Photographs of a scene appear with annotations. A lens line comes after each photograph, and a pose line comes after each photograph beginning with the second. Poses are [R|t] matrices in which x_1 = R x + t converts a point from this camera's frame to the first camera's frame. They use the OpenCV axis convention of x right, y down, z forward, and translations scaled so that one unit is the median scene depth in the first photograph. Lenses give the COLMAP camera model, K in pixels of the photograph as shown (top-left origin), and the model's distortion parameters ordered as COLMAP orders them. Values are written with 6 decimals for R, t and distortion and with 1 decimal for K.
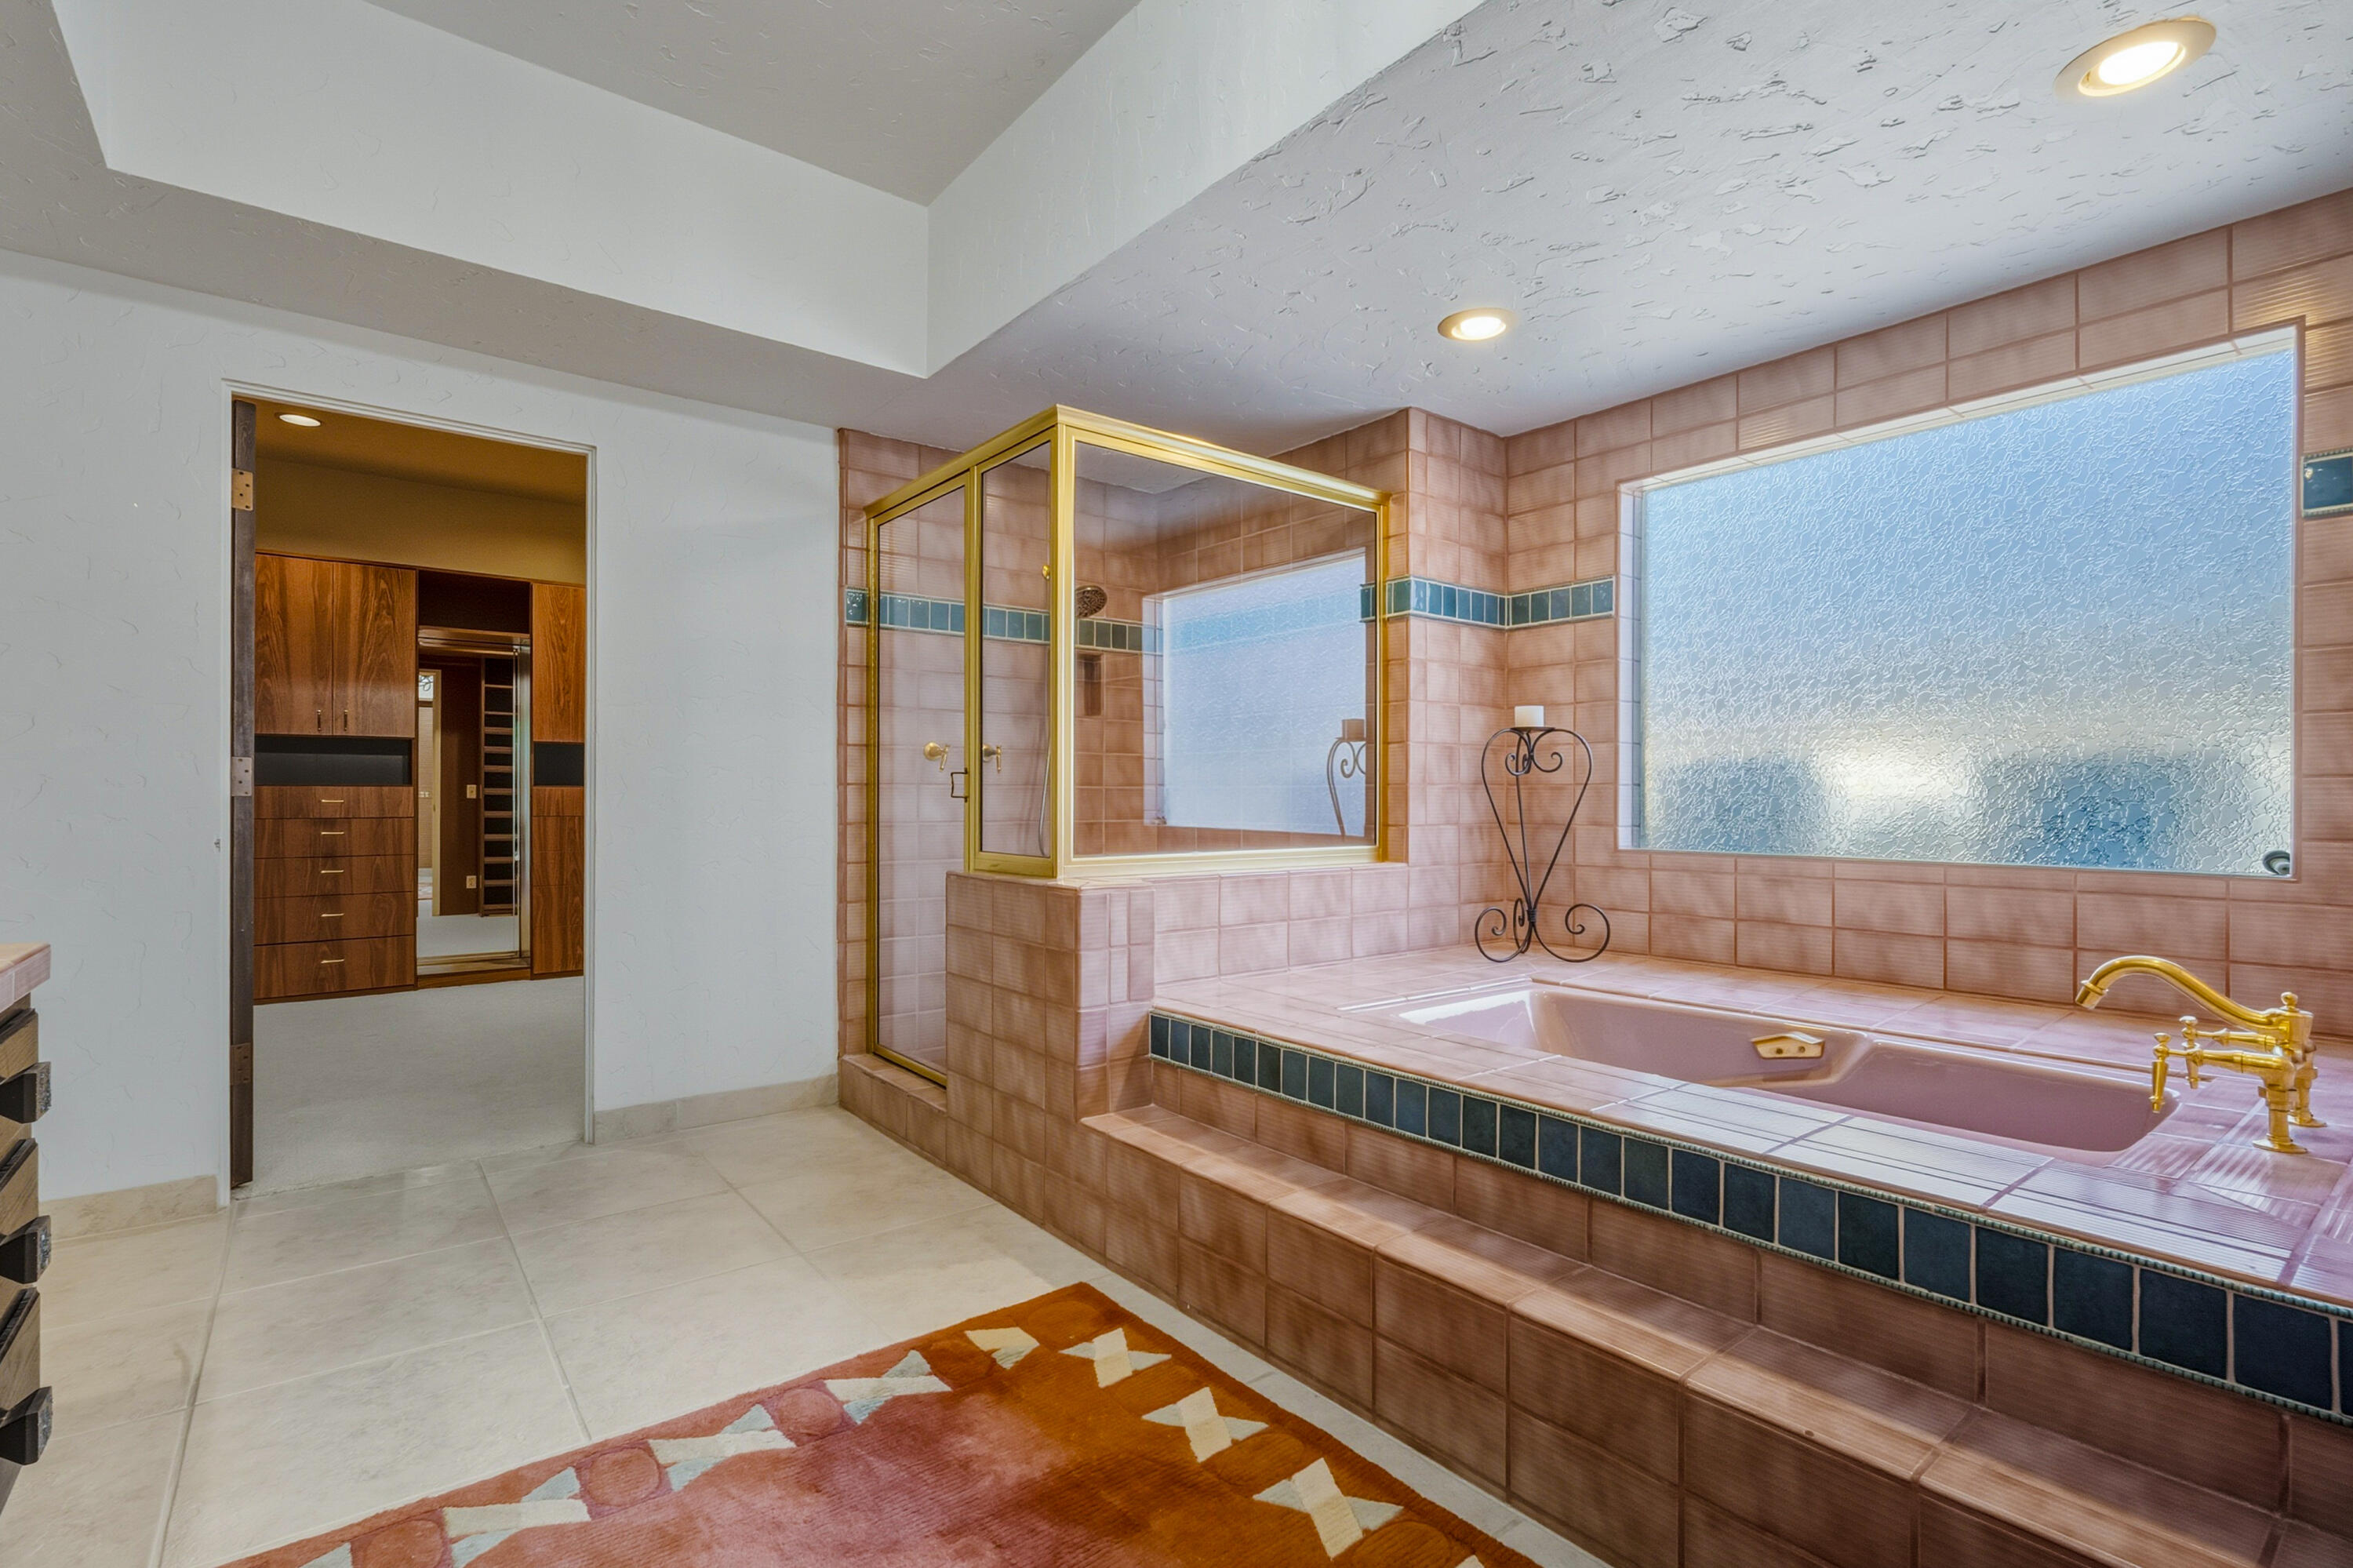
lens RADIAL K [[1093.7, 0, 1177.1], [0, 1093.7, 793.8], [0, 0, 1]] dist [-0.002701, -0.000554]
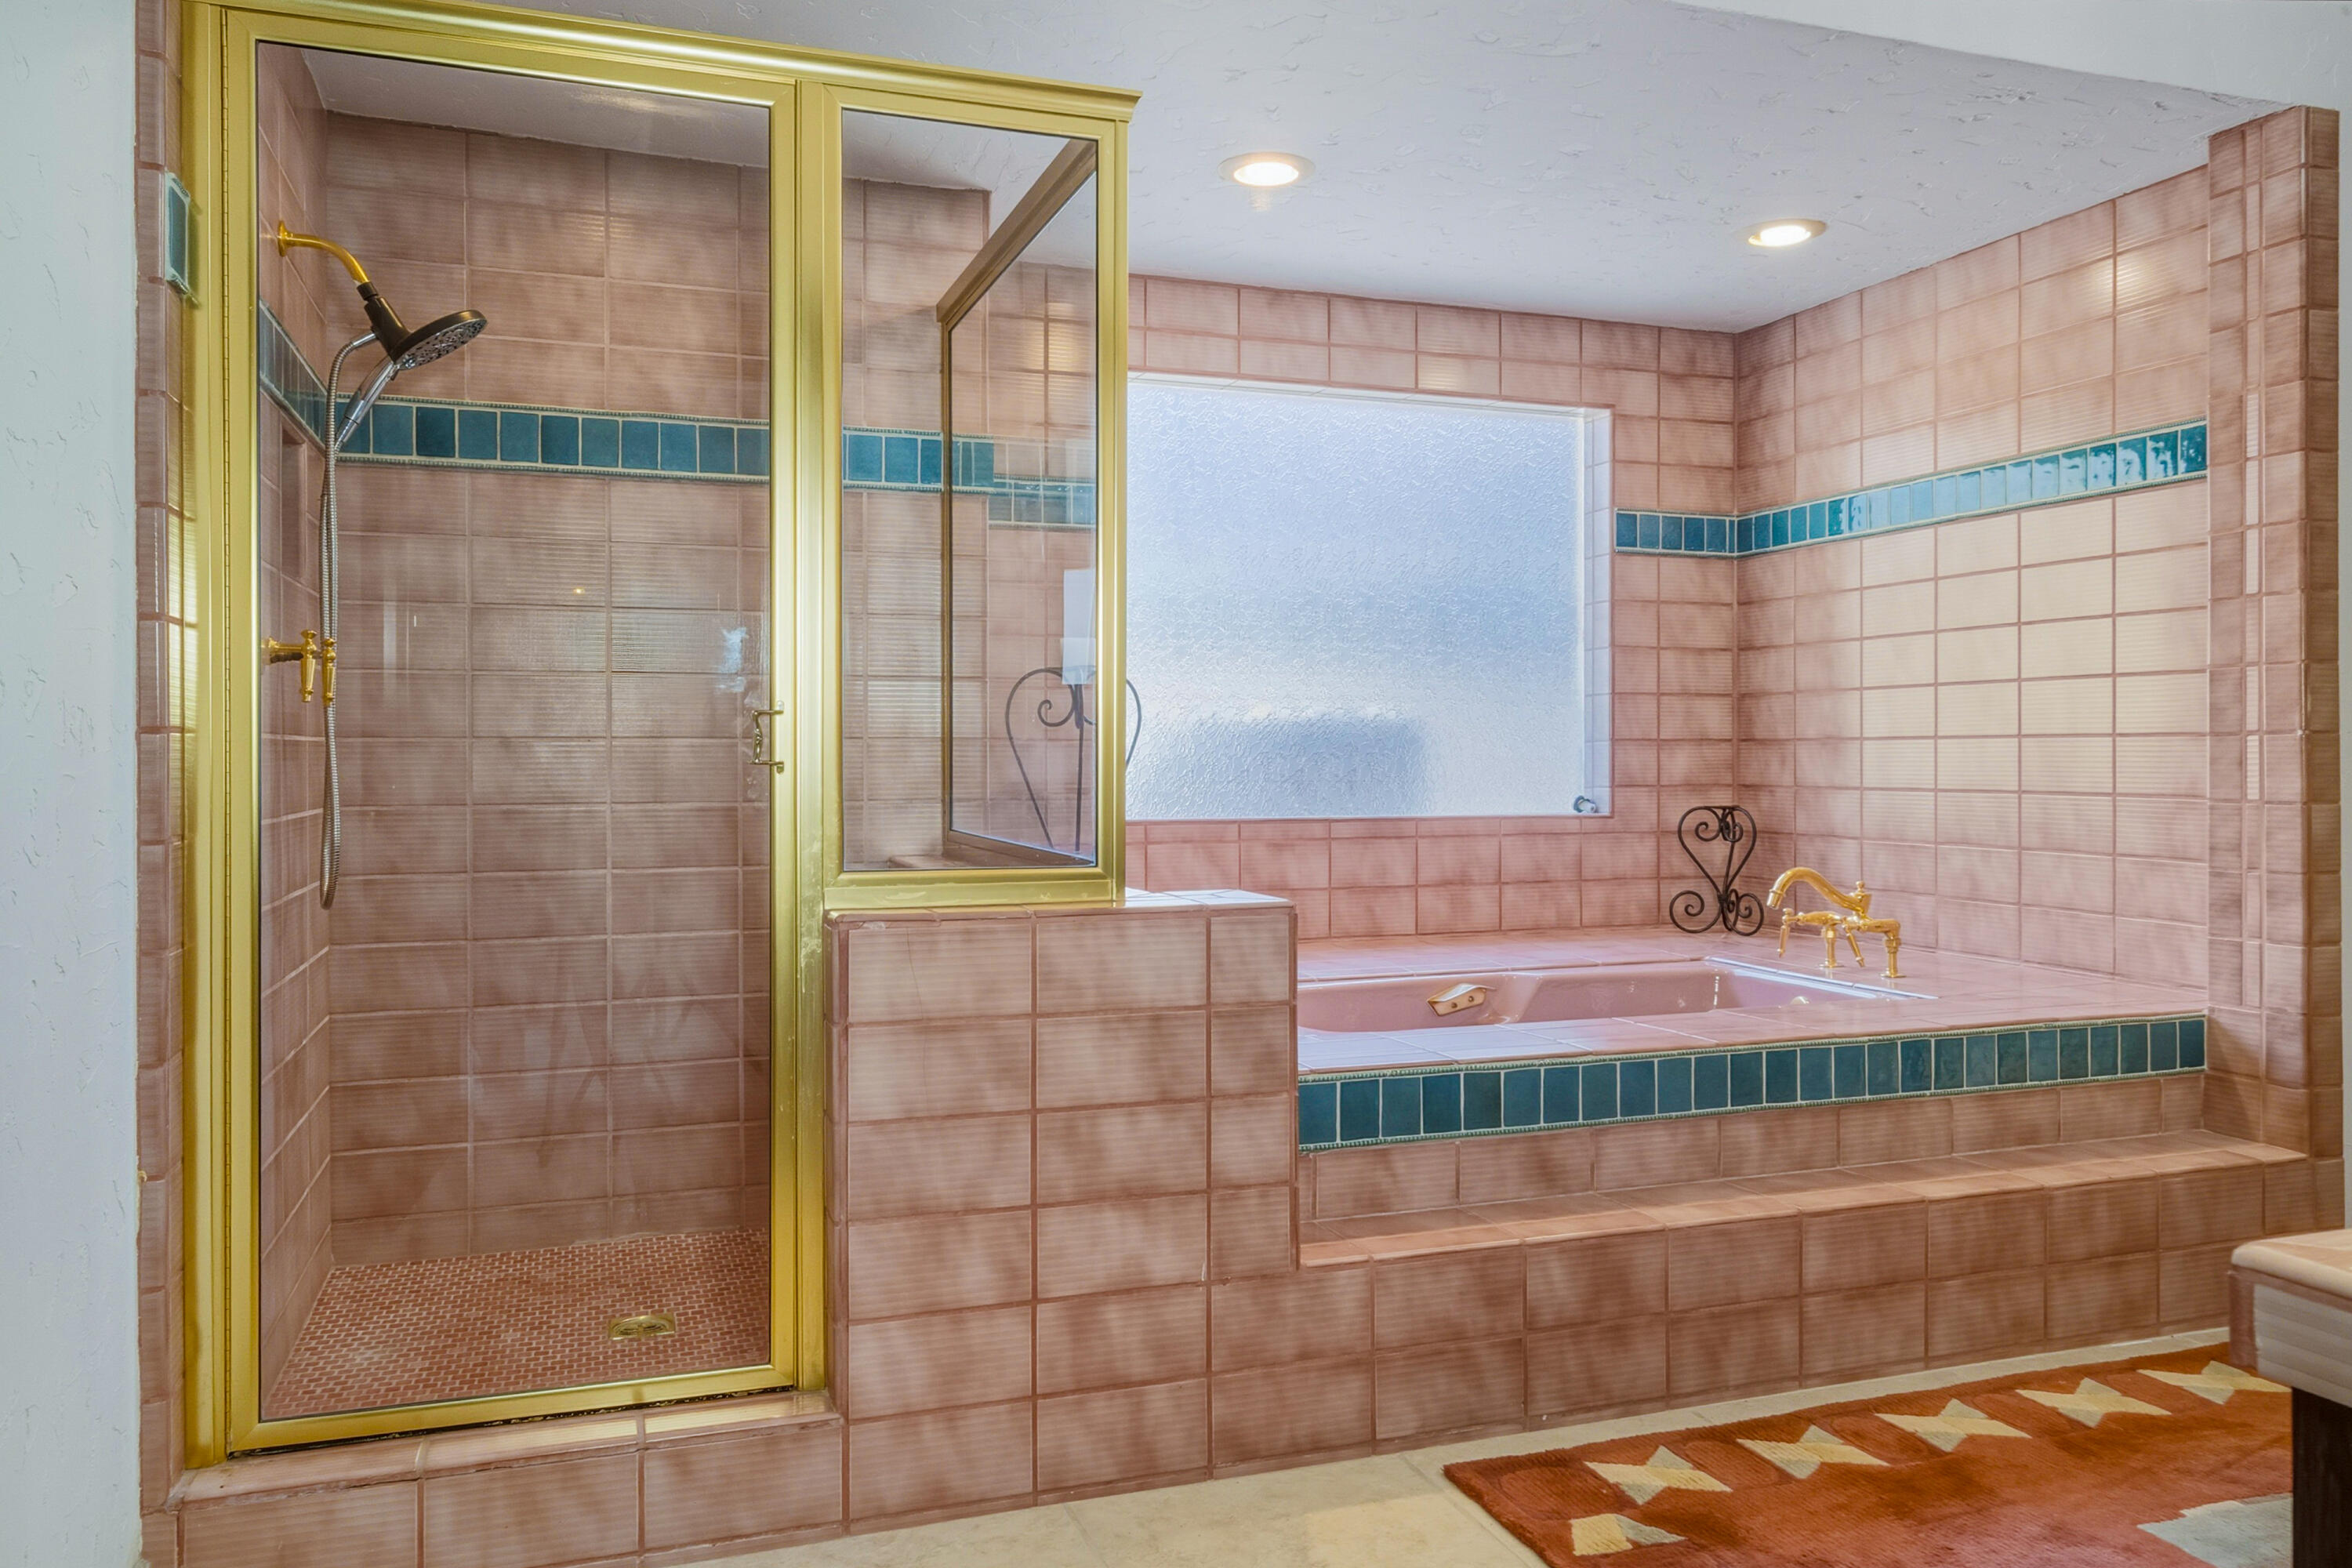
lens RADIAL K [[1696.2, 0, 1176.9], [0, 1696.2, 771.7], [0, 0, 1]] dist [0.009346, -0.001304]
pose [[0.319969, -0.010045, 0.947375, -1.069463], [0.000558, 0.999946, 0.010414, 0.000647], [-0.947428, -0.002804, 0.319957, 0.767398]]
